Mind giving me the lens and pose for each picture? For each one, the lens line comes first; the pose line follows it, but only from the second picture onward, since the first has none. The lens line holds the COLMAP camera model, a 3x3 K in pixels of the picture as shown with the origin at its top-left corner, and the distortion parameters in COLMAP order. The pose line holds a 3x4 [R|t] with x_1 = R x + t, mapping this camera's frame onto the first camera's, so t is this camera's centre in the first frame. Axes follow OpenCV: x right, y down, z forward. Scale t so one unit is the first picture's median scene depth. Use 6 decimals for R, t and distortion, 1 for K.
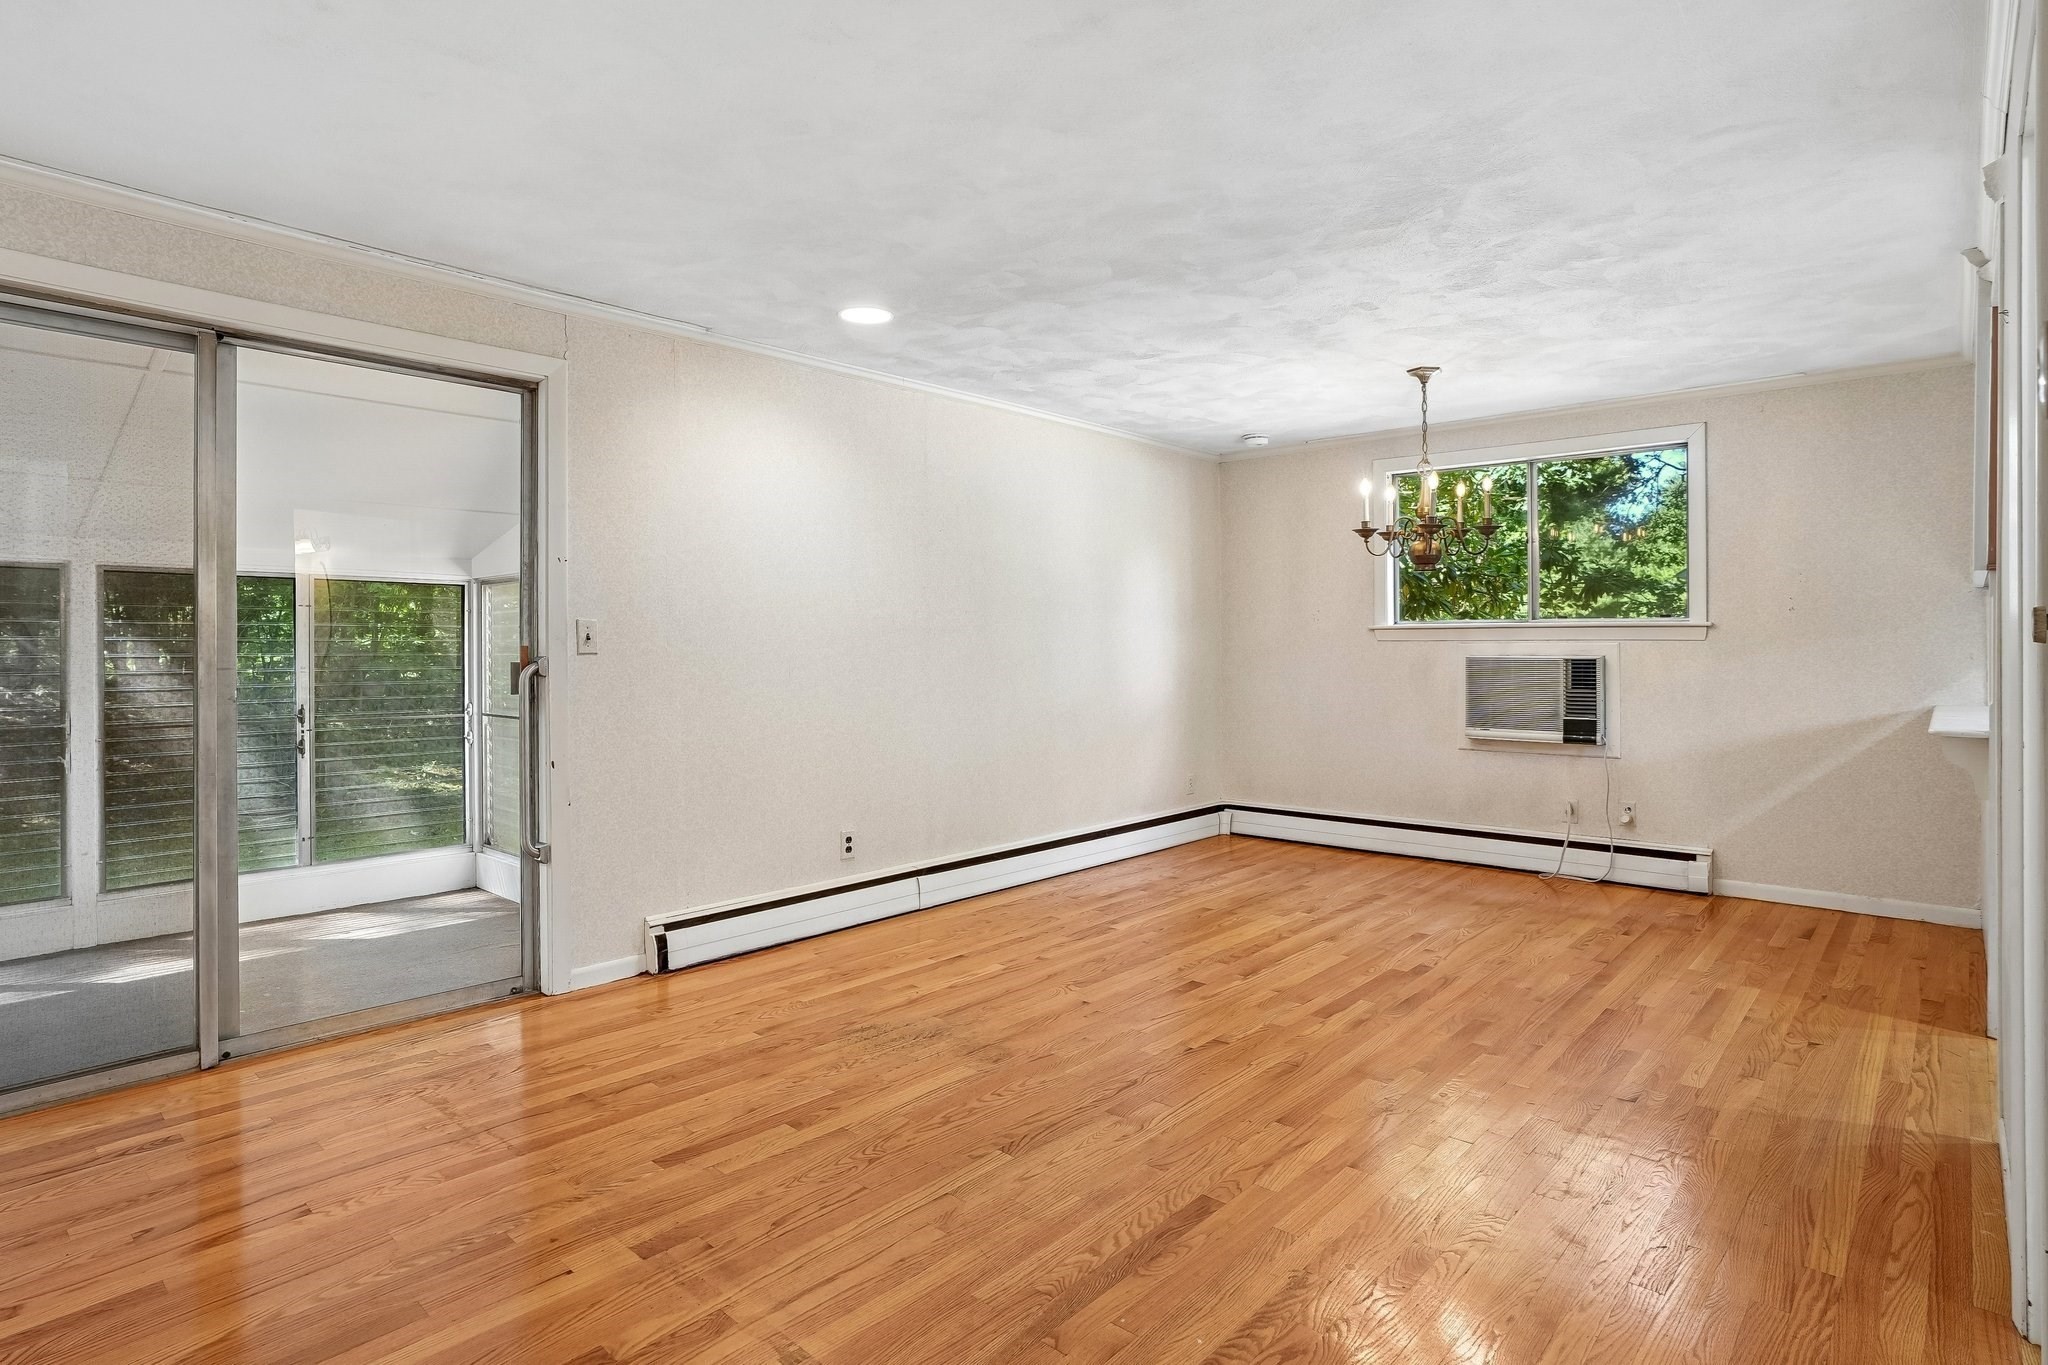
lens RADIAL K [[1061.1, 0, 1018.8], [0, 1061.1, 663.6], [0, 0, 1]] dist [-0.045345, 0.024047]
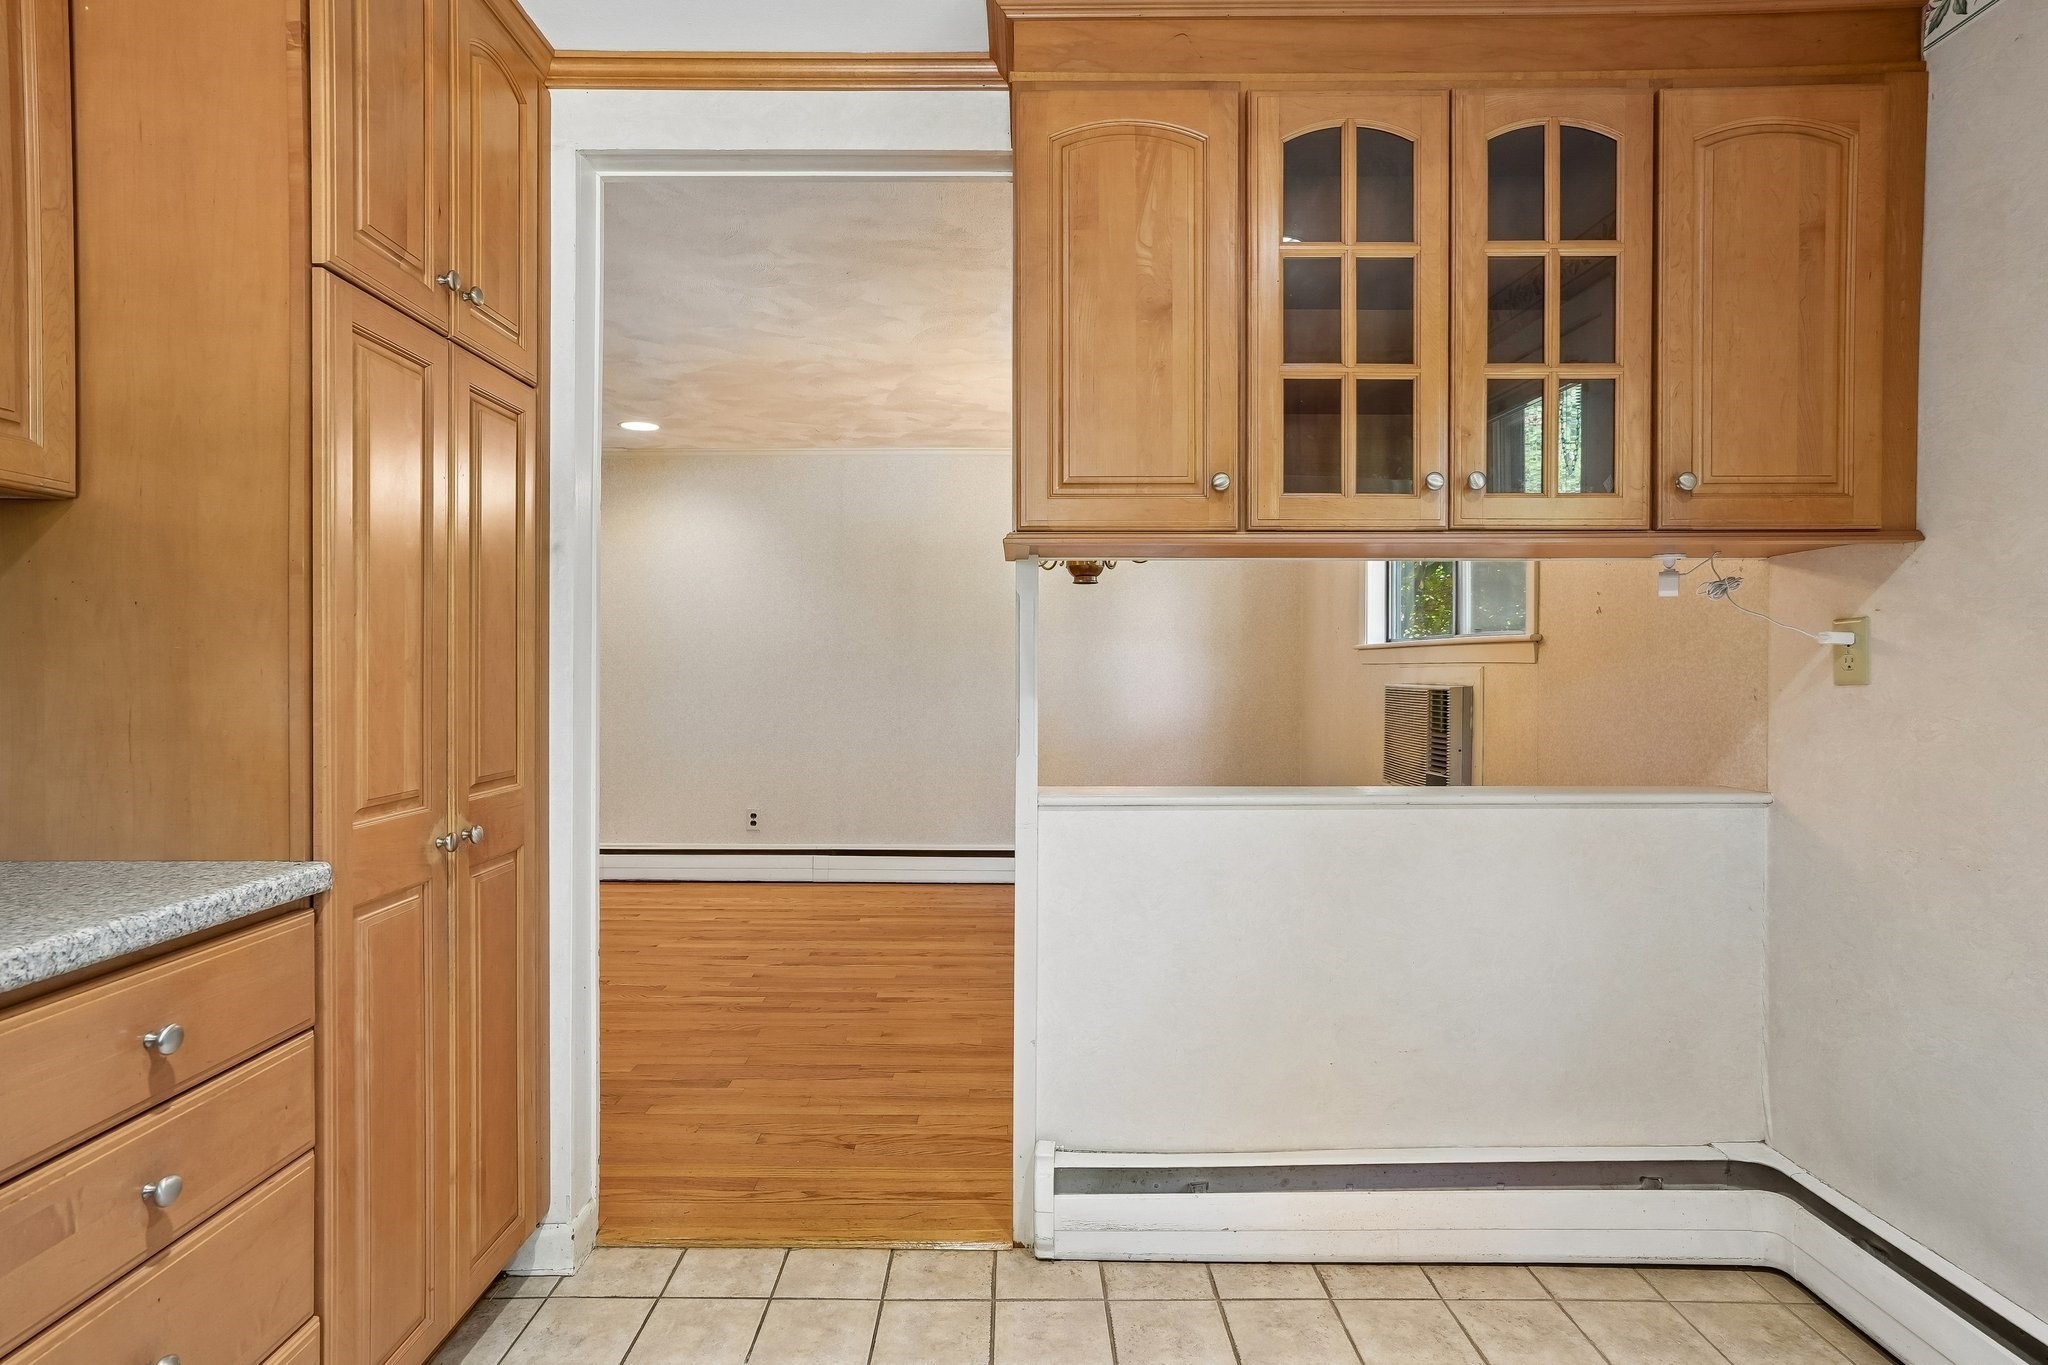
lens RADIAL K [[1061.1, 0, 1018.8], [0, 1061.1, 663.6], [0, 0, 1]] dist [-0.045345, 0.024047]
pose [[0.670280, -0.000093, -0.742109, 1.026513], [-0.014903, 0.999797, -0.013585, -0.008396], [0.741959, 0.020166, 0.670142, 0.364985]]
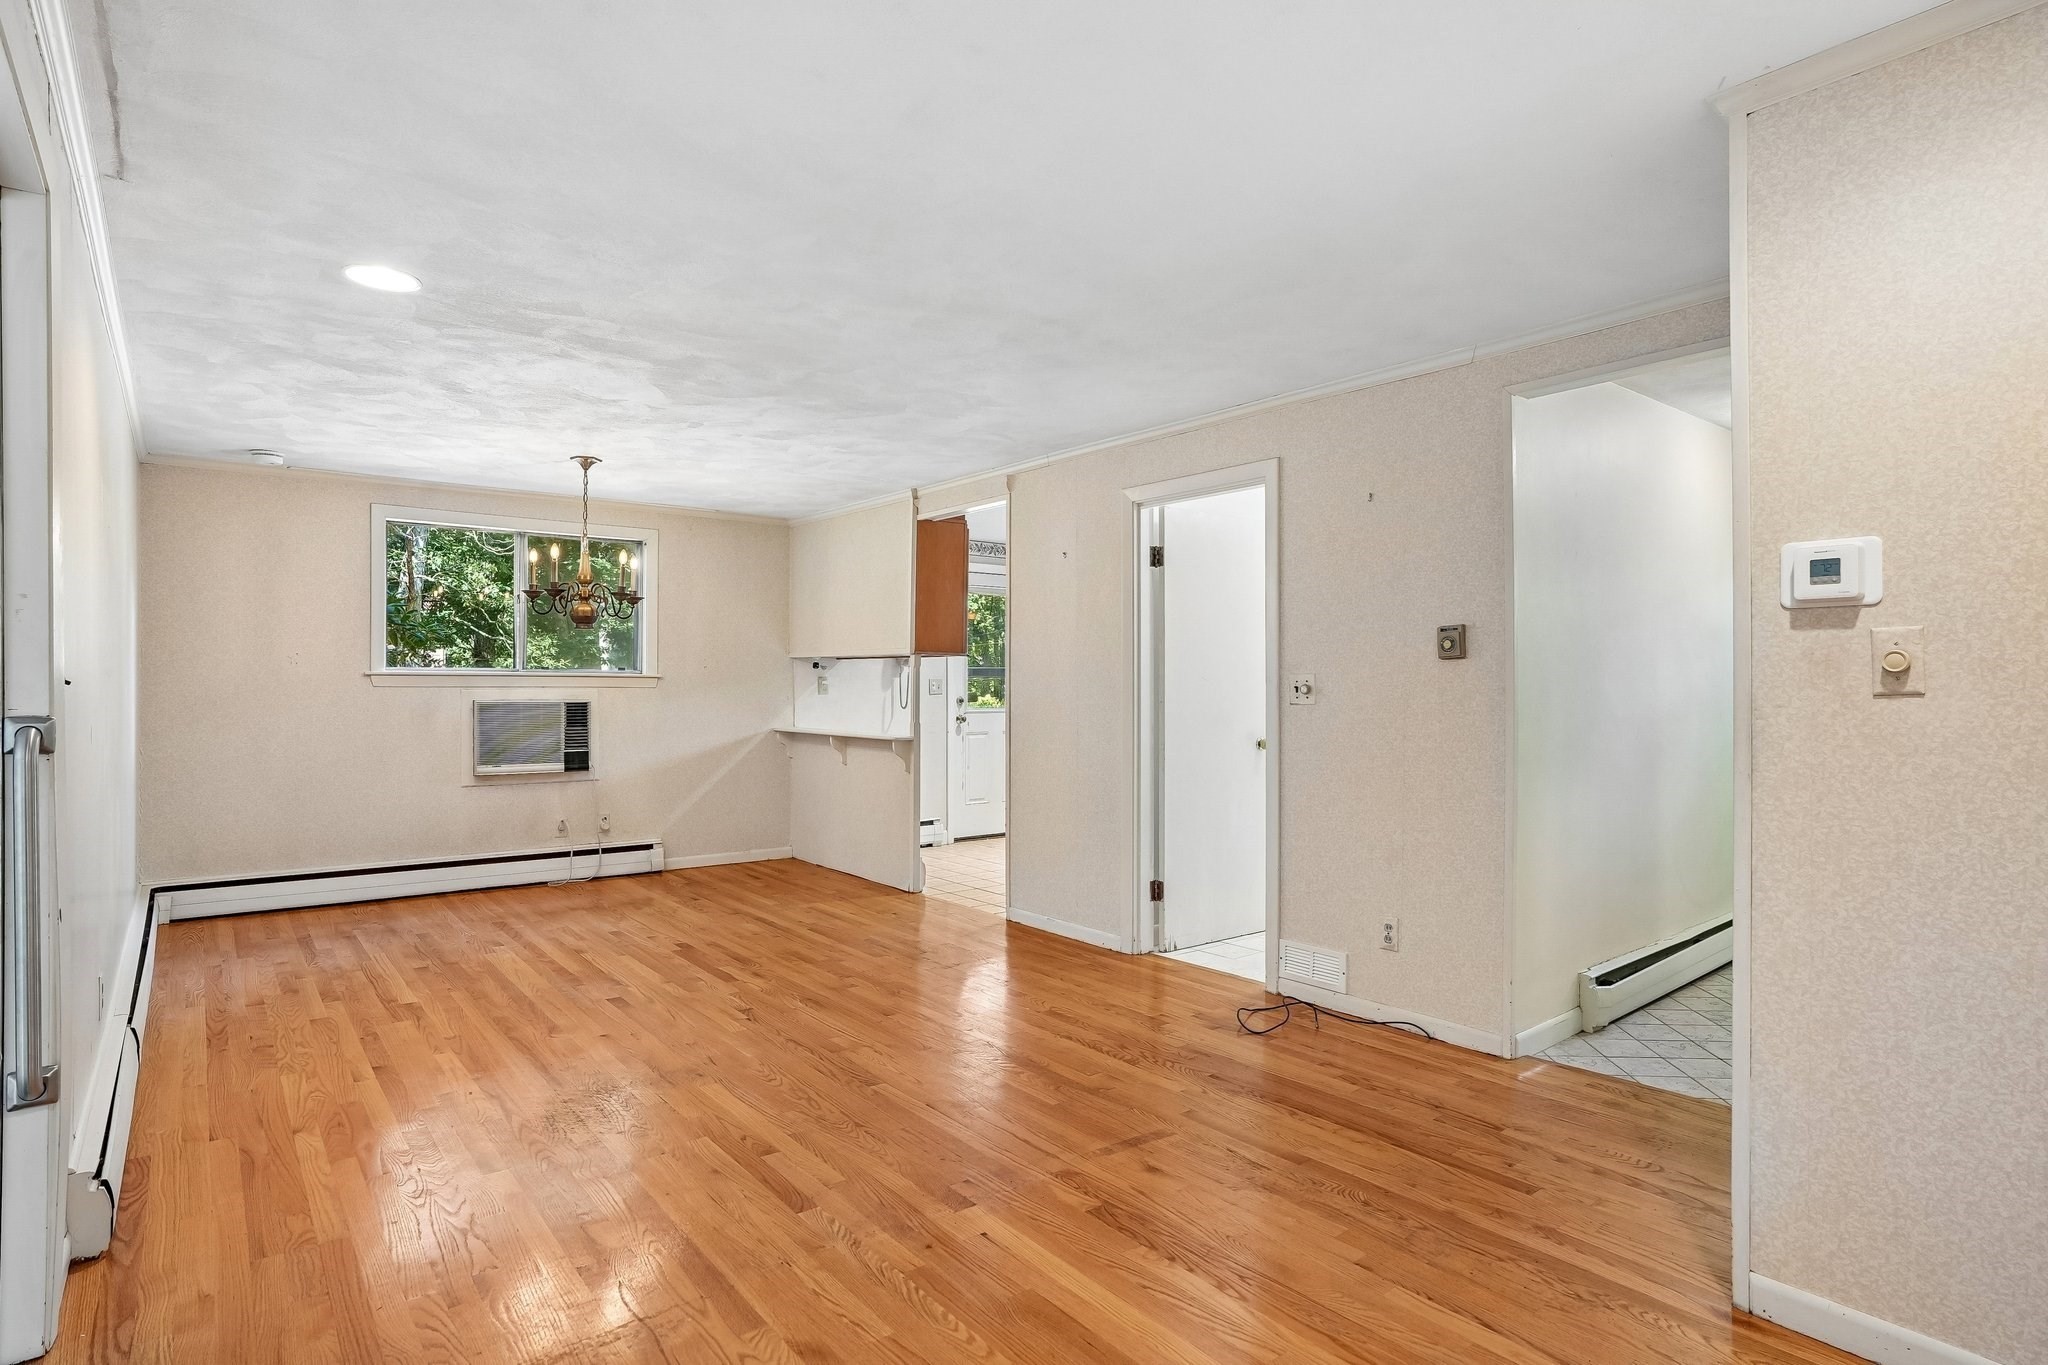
lens RADIAL K [[1063.6, 0, 992.6], [0, 1063.6, 690.7], [0, 0, 1]] dist [-0.049009, 0.025307]
pose [[0.182298, 0.001652, 0.983242, -0.698239], [0.014299, 0.999888, -0.004331, -0.006492], [-0.983139, 0.014849, 0.182254, 0.339880]]
